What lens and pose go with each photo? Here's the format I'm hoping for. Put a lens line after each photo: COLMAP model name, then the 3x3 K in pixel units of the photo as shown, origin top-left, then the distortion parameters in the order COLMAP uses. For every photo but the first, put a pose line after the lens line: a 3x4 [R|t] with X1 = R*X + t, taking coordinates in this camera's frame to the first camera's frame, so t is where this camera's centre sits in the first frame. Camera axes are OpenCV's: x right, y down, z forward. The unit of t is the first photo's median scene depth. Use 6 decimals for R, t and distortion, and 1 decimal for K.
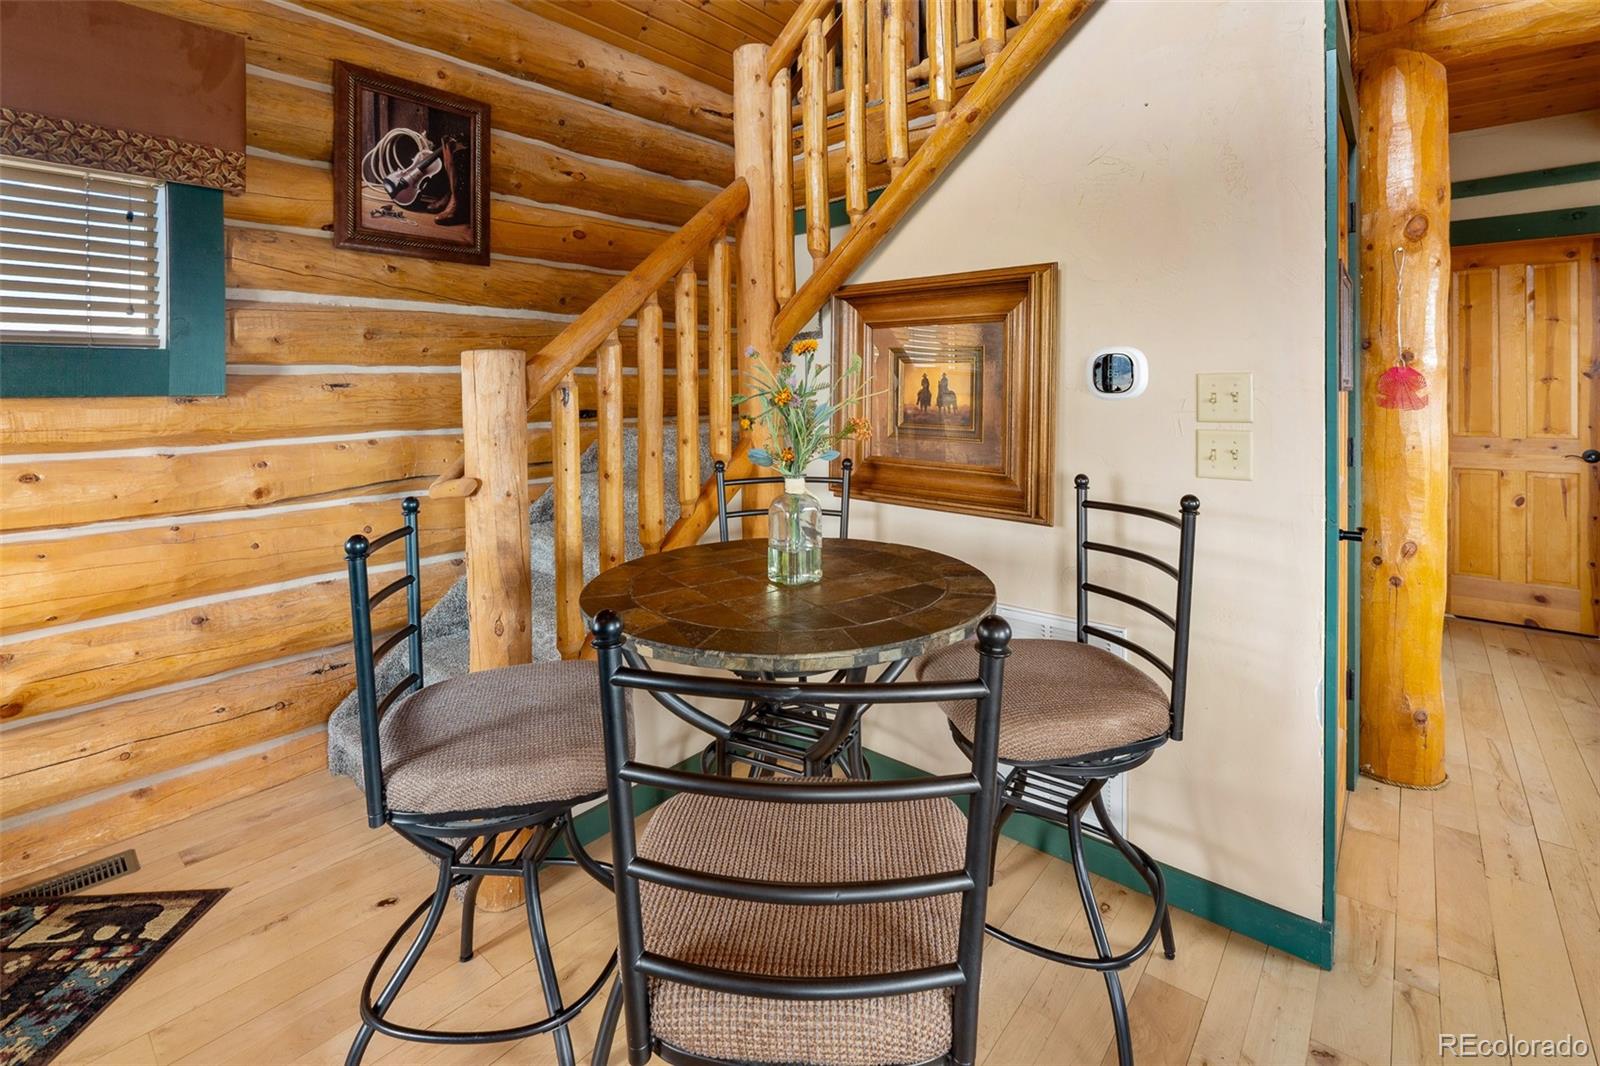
lens RADIAL K [[722.1, 0, 817.5], [0, 722.1, 389.9], [0, 0, 1]] dist [-0.012350, 0.001899]
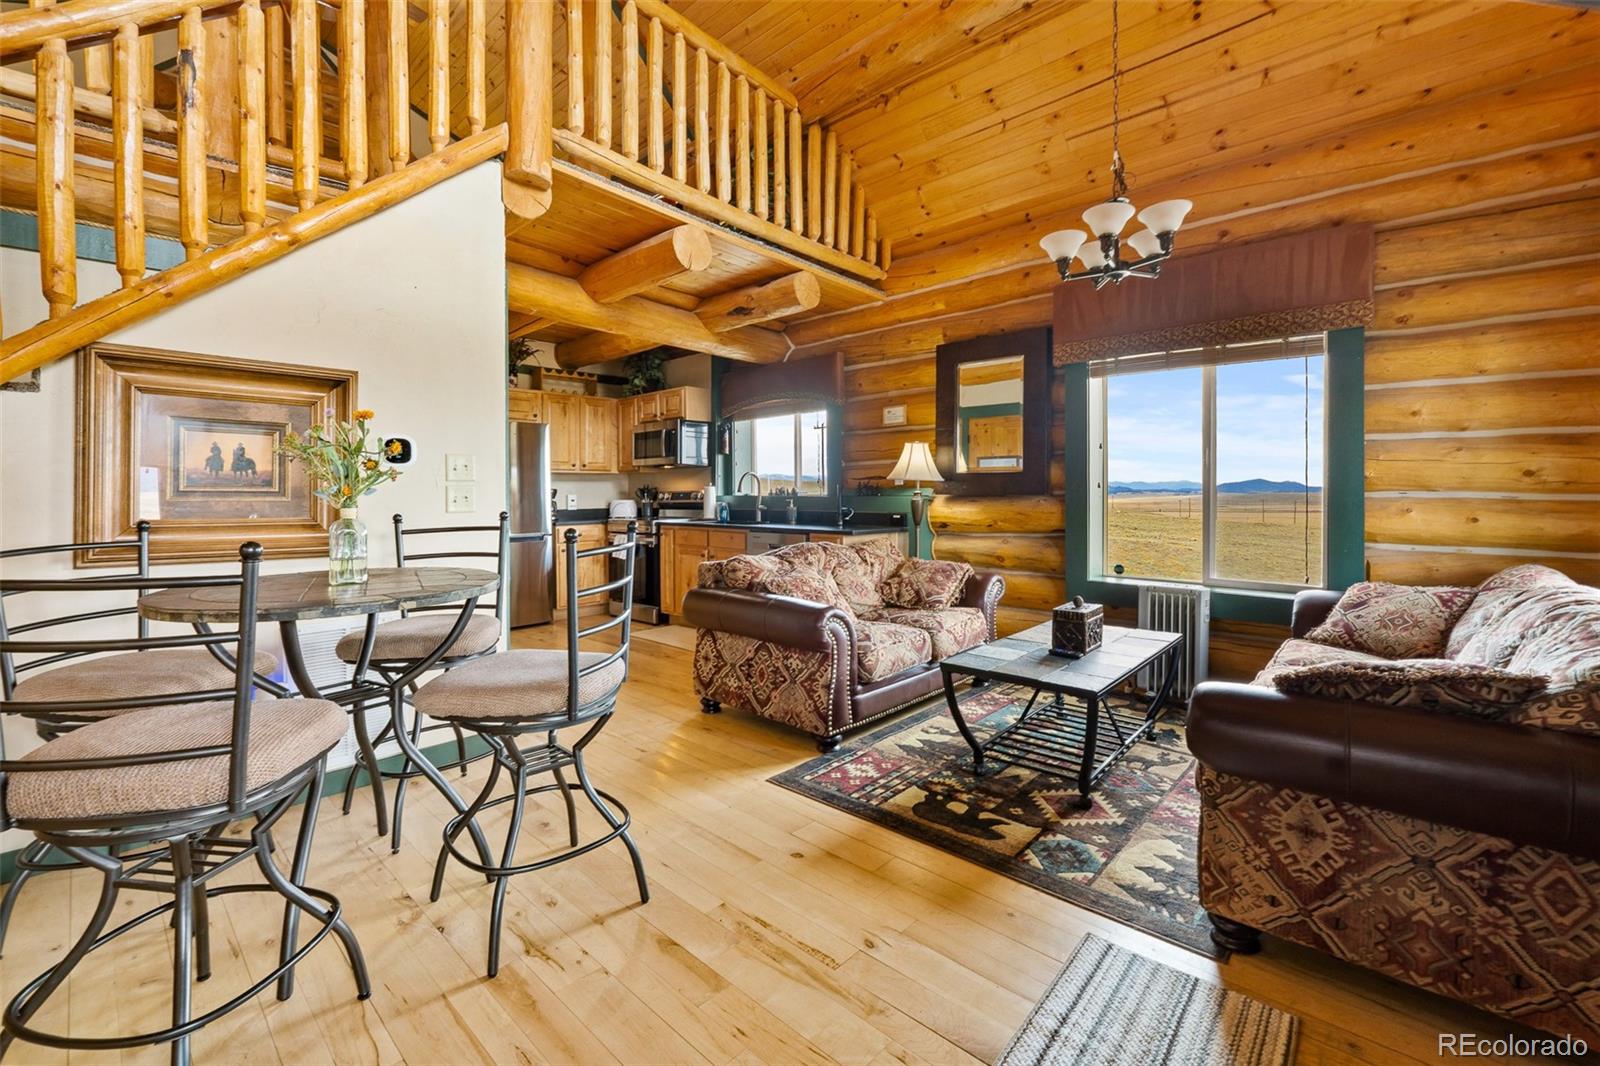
lens RADIAL K [[691.6, 0, 789.4], [0, 691.6, 492.1], [0, 0, 1]] dist [-0.009667, -0.000435]
pose [[0.071060, 0.007231, 0.997446, -0.752678], [0.008645, 0.999932, -0.007865, 0.063666], [-0.997435, 0.009181, 0.070993, 0.038237]]
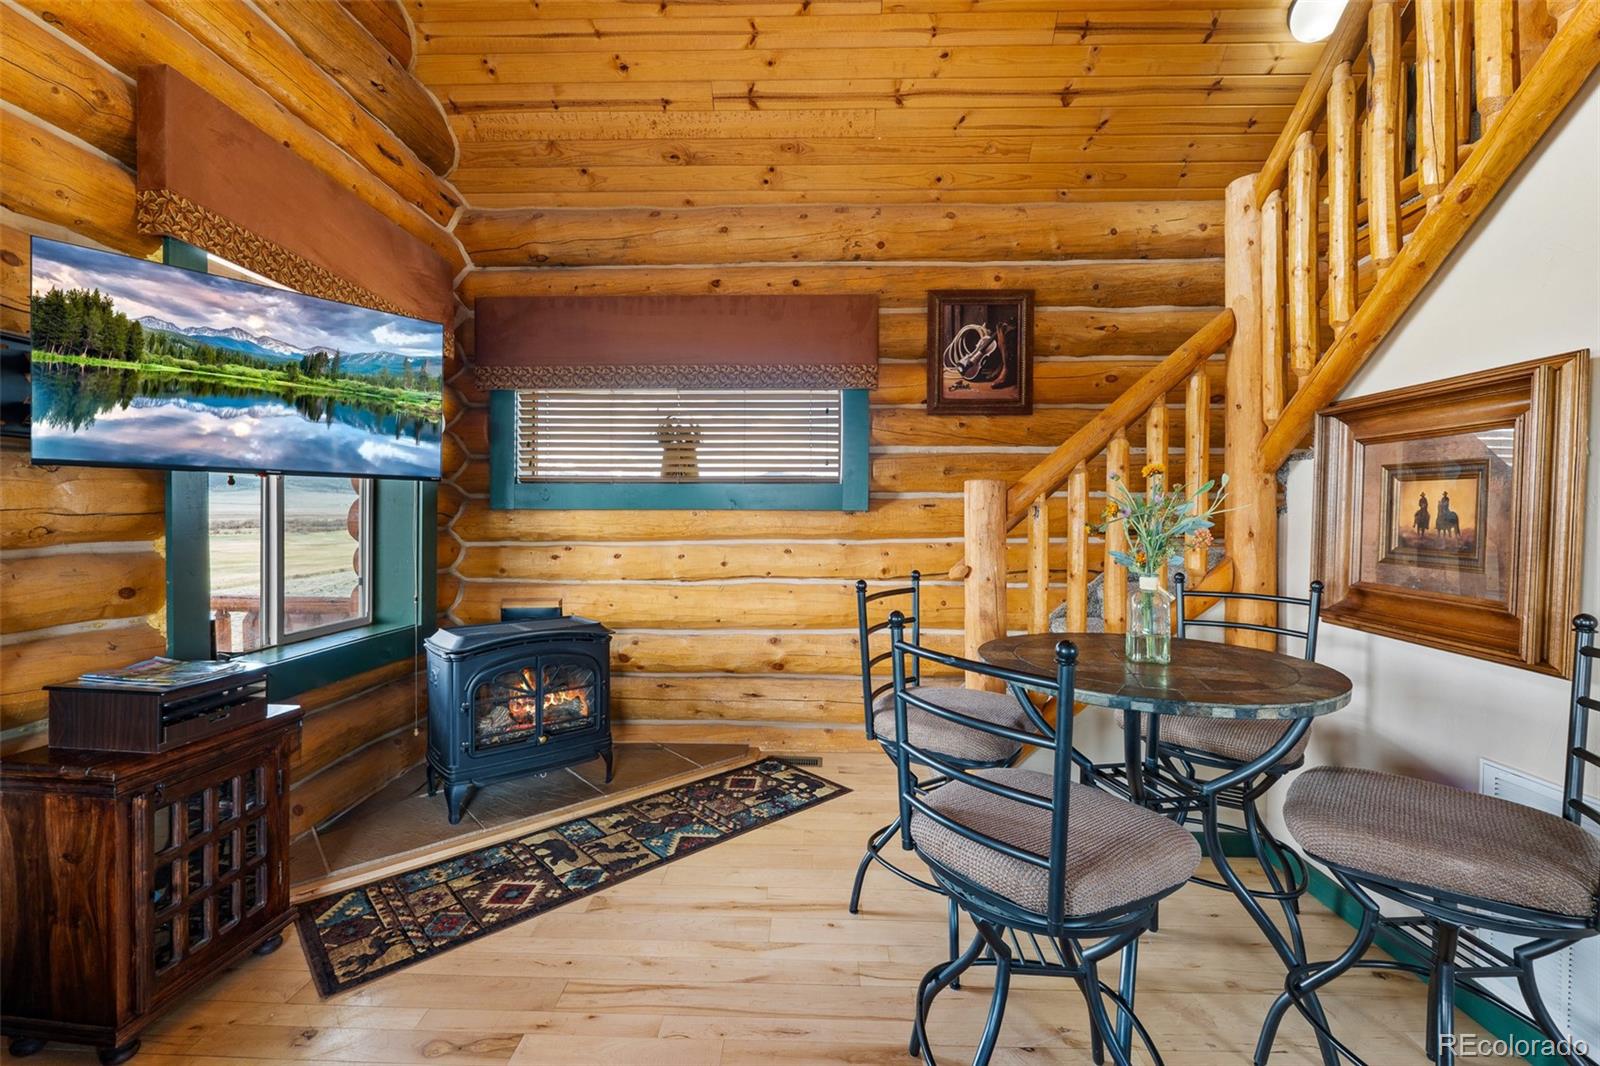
lens RADIAL K [[678.8, 0, 793.9], [0, 678.8, 523.7], [0, 0, 1]] dist [-0.007075, -0.000072]
pose [[0.615550, 0.023143, -0.787758, 0.293711], [-0.015906, 0.999730, 0.016941, 0.012756], [0.787937, 0.002102, 0.615752, -0.107606]]
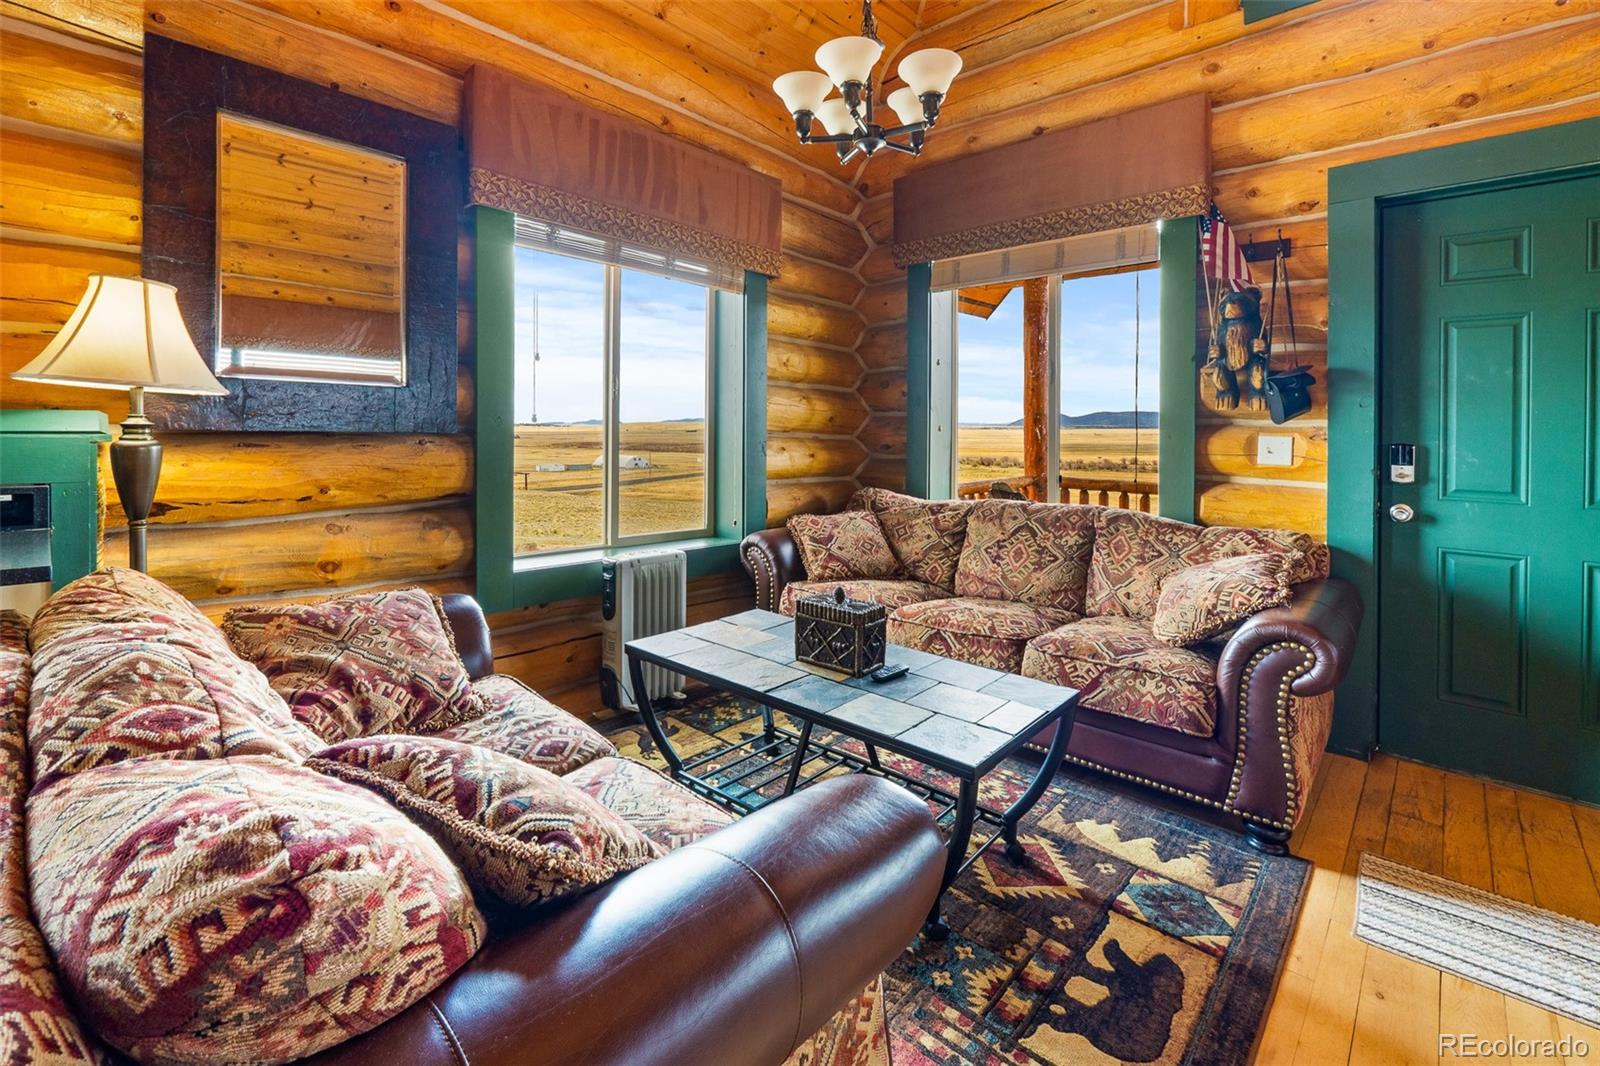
lens RADIAL K [[710.8, 0, 804.9], [0, 710.8, 421.5], [0, 0, 1]] dist [-0.005675, -0.000472]
pose [[-0.998839, -0.008411, 0.047423, 0.456212], [-0.008692, 0.999946, -0.005710, 0.048428], [-0.047373, -0.006116, -0.998859, 0.463468]]
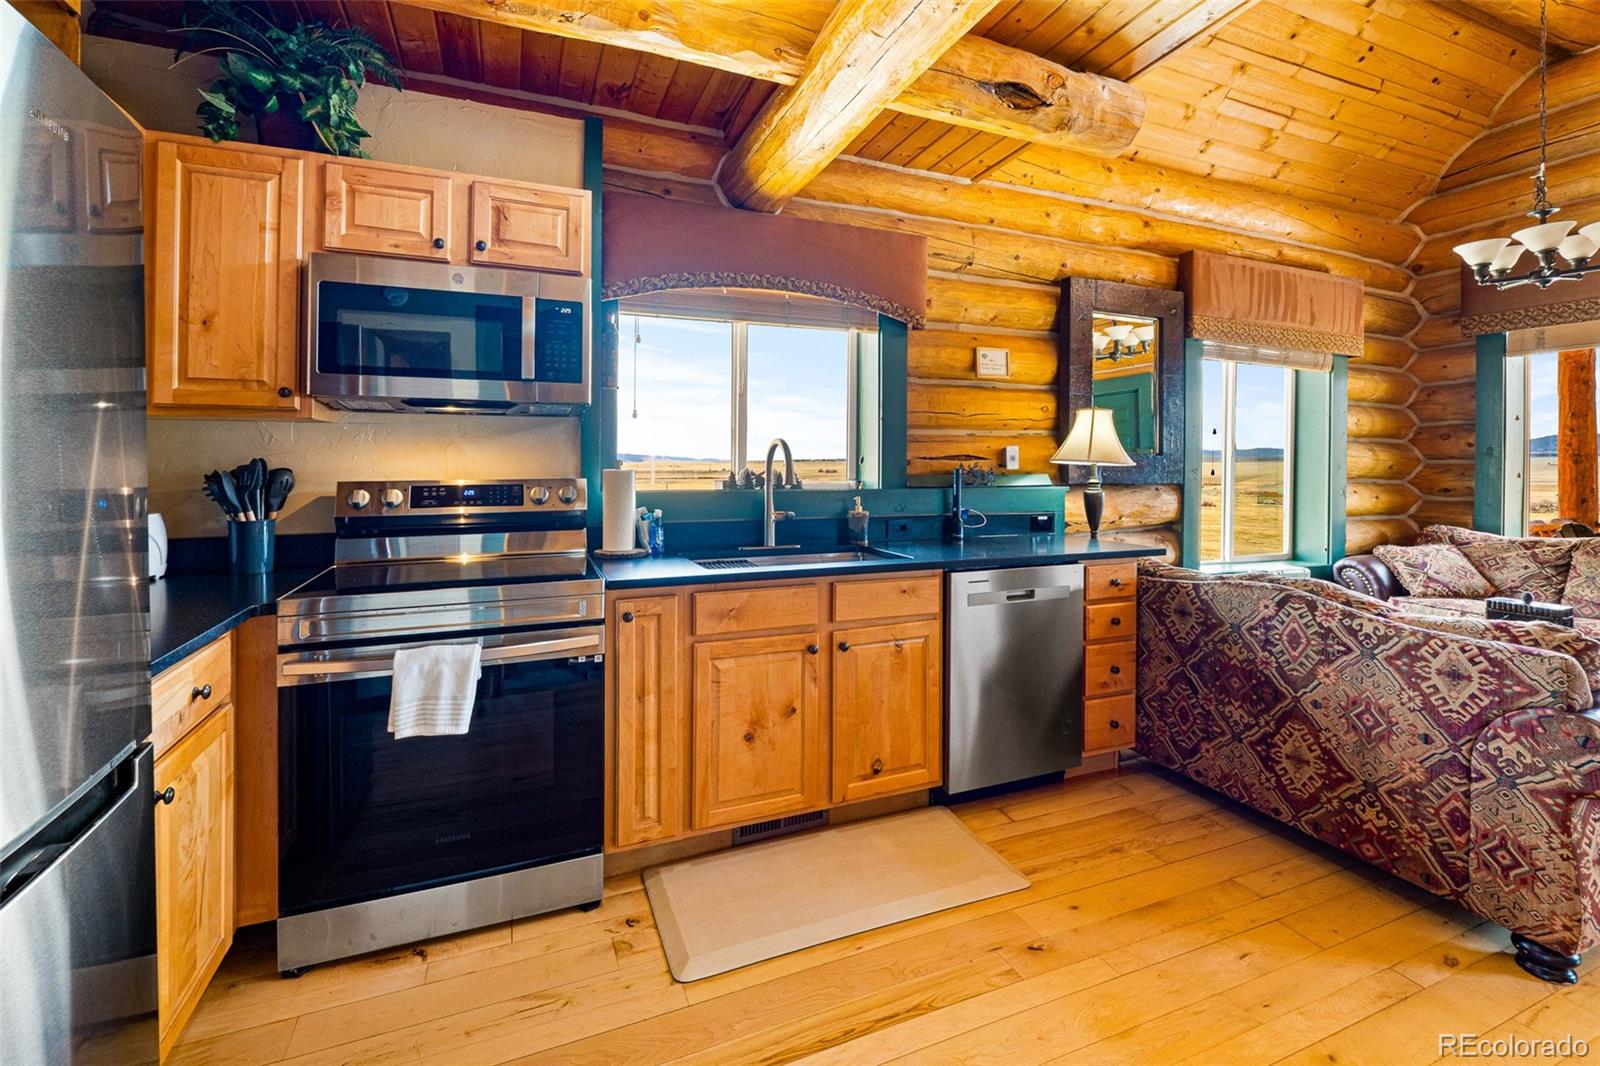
lens RADIAL K [[696.3, 0, 818.3], [0, 696.3, 461.3], [0, 0, 1]] dist [-0.004433, -0.000484]
pose [[-0.888896, -0.000108, 0.458108, 0.976390], [0.002072, 0.999989, 0.004257, 0.007766], [-0.458104, 0.004733, -0.888886, 1.211989]]
